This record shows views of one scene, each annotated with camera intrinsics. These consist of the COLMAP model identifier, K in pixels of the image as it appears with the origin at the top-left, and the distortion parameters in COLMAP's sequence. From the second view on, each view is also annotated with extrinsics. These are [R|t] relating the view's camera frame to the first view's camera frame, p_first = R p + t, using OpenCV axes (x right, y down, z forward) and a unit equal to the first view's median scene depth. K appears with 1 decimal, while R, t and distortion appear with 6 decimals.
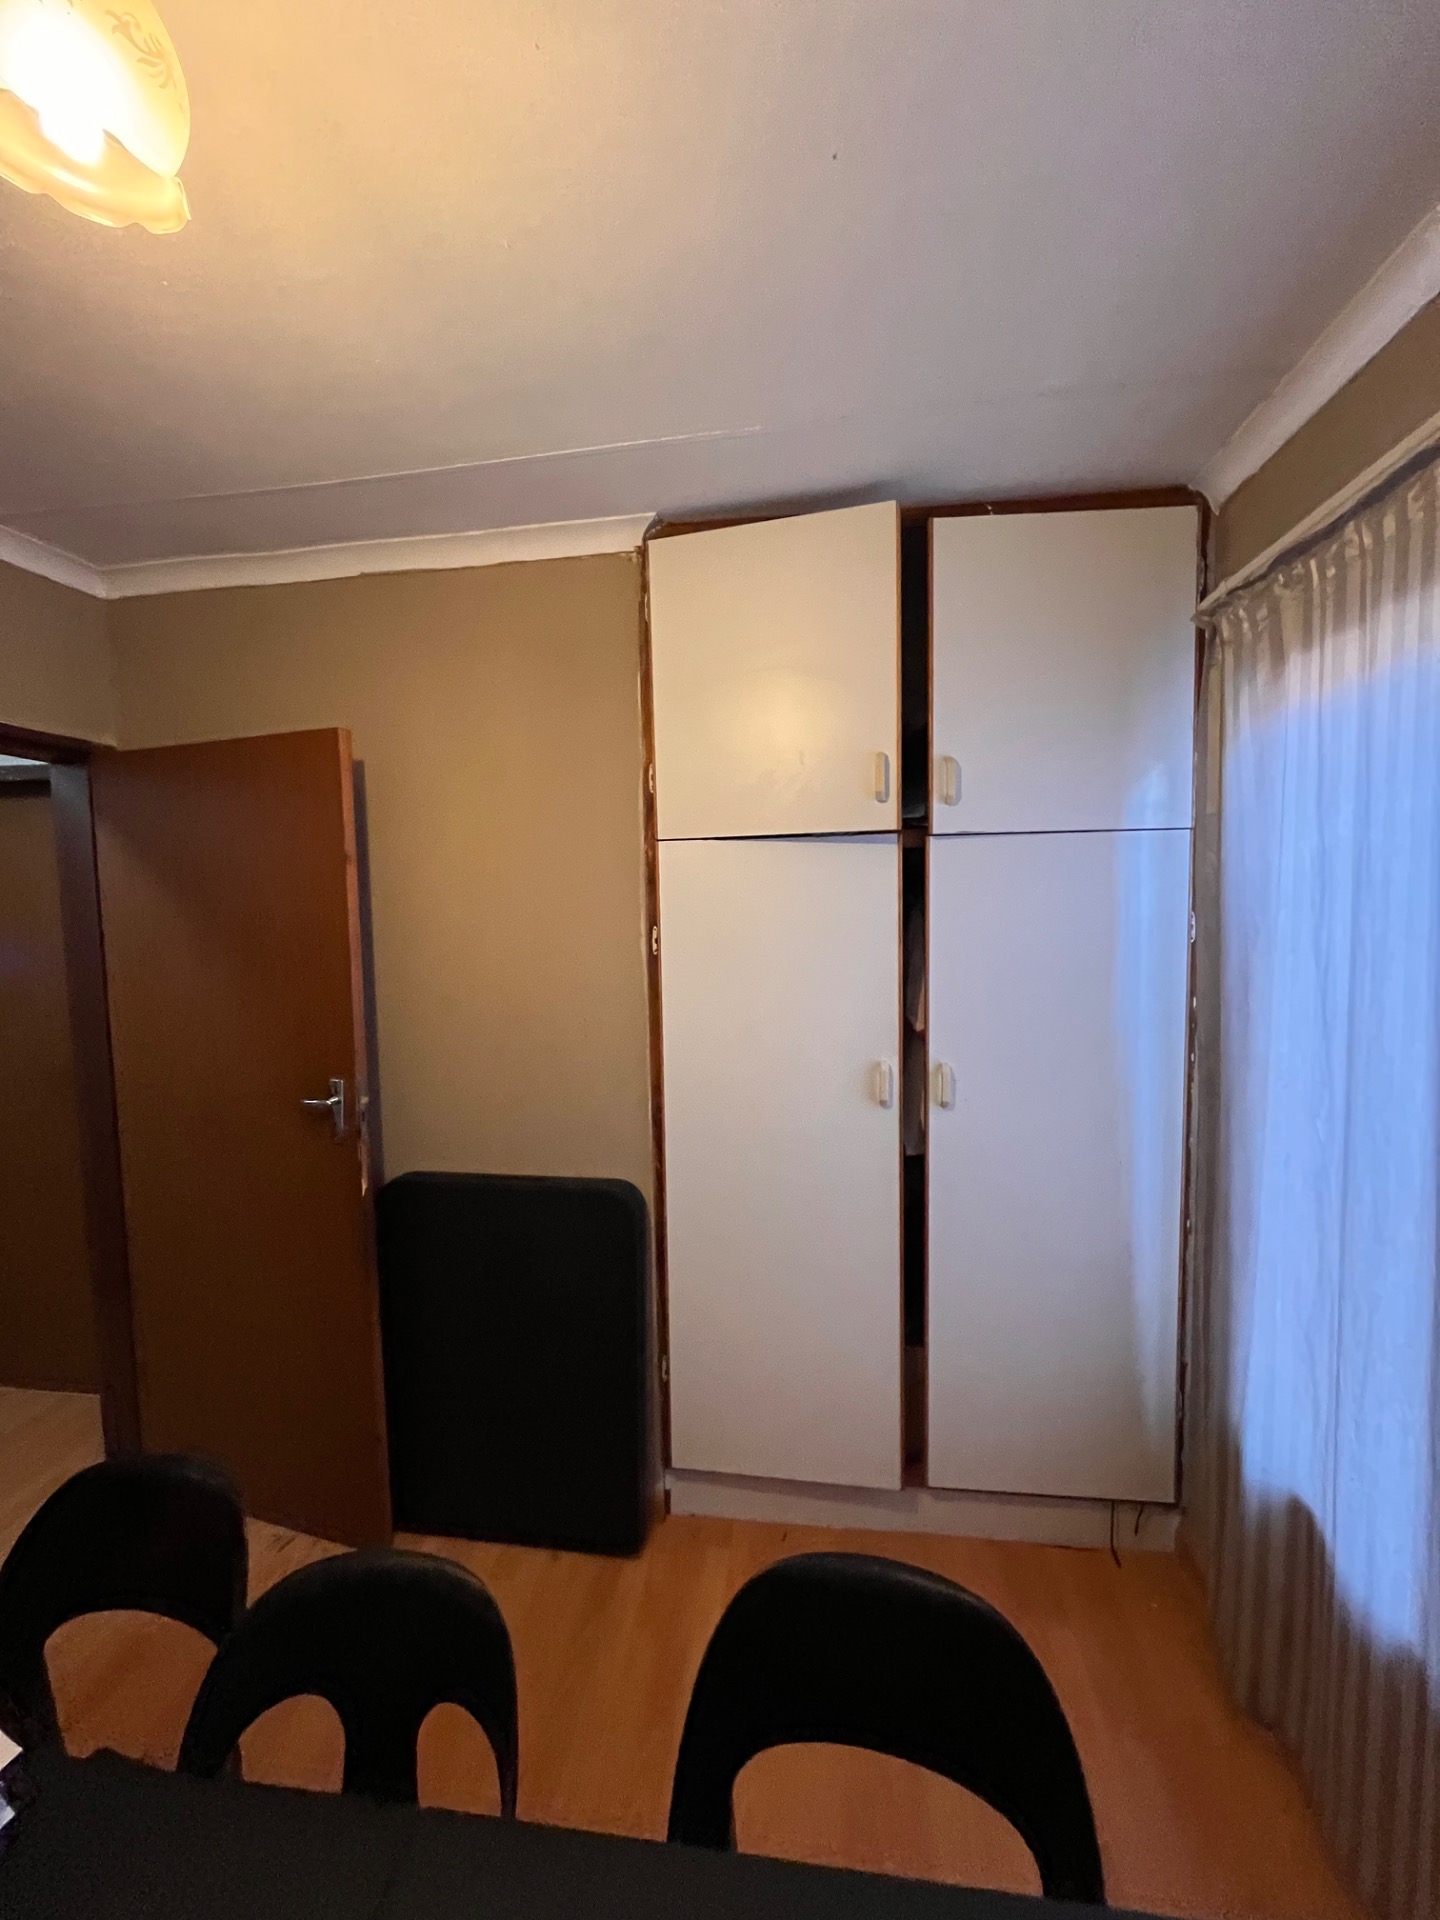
lens RADIAL K [[776.8, 0, 724.6], [0, 776.8, 954.4], [0, 0, 1]] dist [-0.003116, 0.000507]
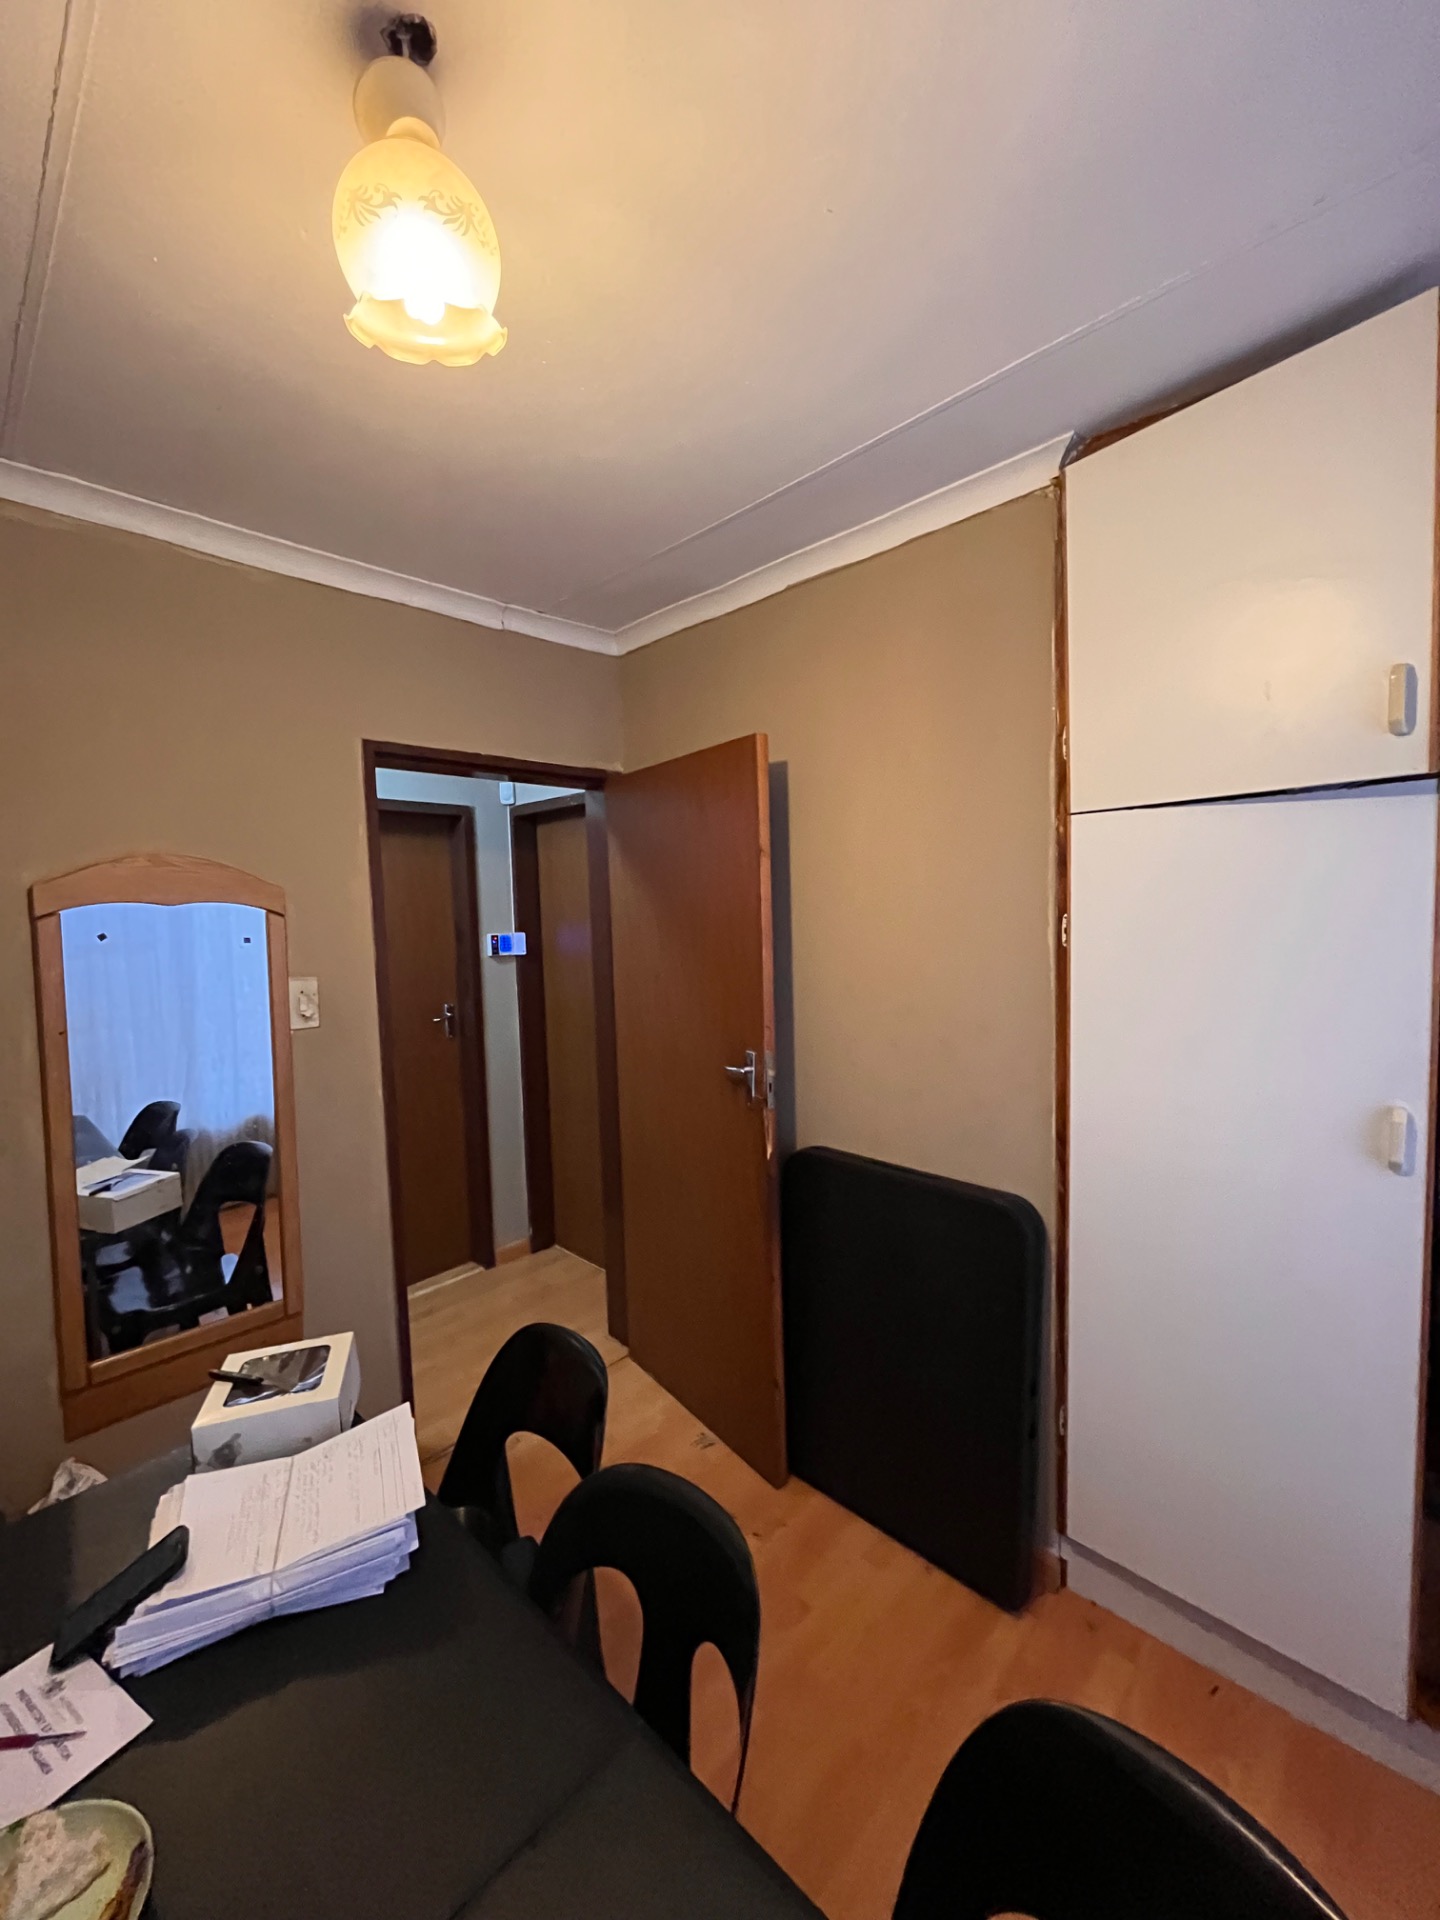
lens RADIAL K [[776.8, 0, 711.6], [0, 776.8, 953.4], [0, 0, 1]] dist [-0.003116, 0.000507]
pose [[0.806811, 0.031302, -0.589980, 0.105804], [-0.023048, 0.999503, 0.021512, -0.001850], [0.590360, -0.003758, 0.807132, 0.066861]]
